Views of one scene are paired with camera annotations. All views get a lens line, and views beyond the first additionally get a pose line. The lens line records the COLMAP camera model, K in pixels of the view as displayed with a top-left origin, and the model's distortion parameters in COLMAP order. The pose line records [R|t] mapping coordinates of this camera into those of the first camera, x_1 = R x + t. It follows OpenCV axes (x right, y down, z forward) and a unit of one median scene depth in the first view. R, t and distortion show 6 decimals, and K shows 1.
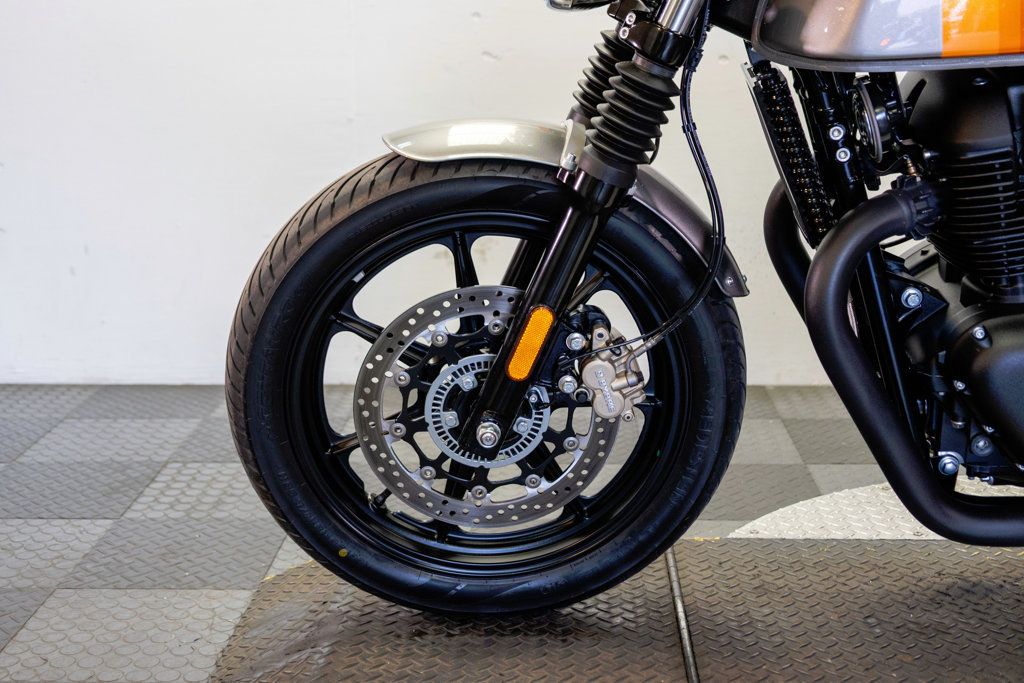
lens RADIAL K [[1459.7, 0, 518.2], [0, 1459.7, 343.6], [0, 0, 1]] dist [0.020617, 0.024098]
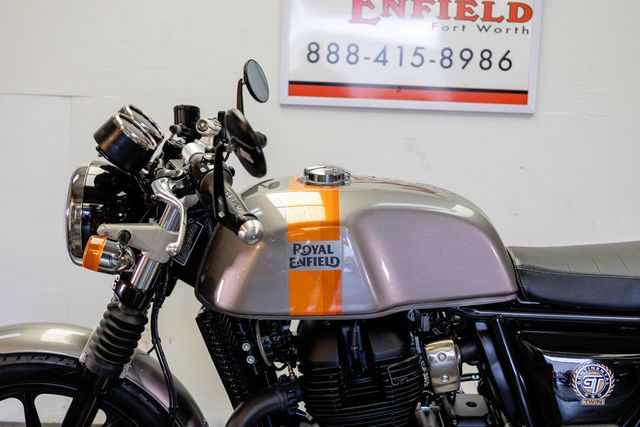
lens RADIAL K [[909.5, 0, 322.3], [0, 909.5, 217.0], [0, 0, 1]] dist [0.024843, 0.019839]
pose [[0.998364, 0.041527, 0.039313, 0.234566], [-0.036143, 0.990993, -0.128943, -0.146223], [-0.044313, 0.127311, 0.990872, -0.042229]]
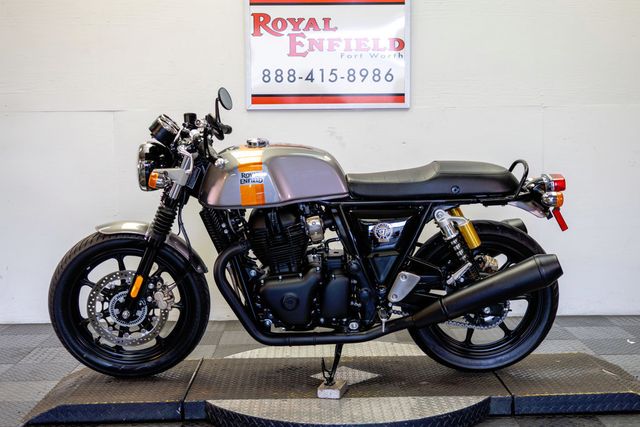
lens RADIAL K [[924.5, 0, 323.5], [0, 924.5, 213.6], [0, 0, 1]] dist [0.035651, -0.057983]
pose [[0.999218, -0.006265, 0.039050, 0.338867], [0.011546, 0.990571, -0.136515, 0.123524], [-0.037826, 0.136859, 0.989868, -1.114204]]
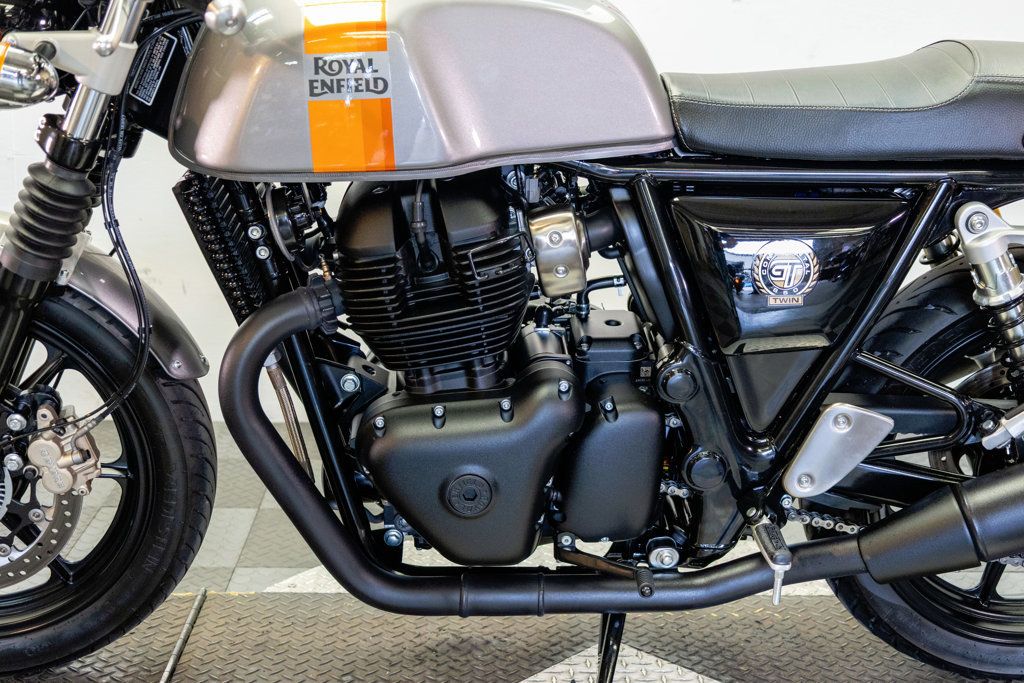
lens RADIAL K [[1459.7, 0, 518.2], [0, 1459.7, 343.6], [0, 0, 1]] dist [0.020617, 0.024098]
pose [[0.997156, 0.014897, 0.073878, 0.302714], [-0.015200, 0.999878, 0.003551, -0.063529], [-0.073816, -0.004663, 0.997261, -0.069615]]
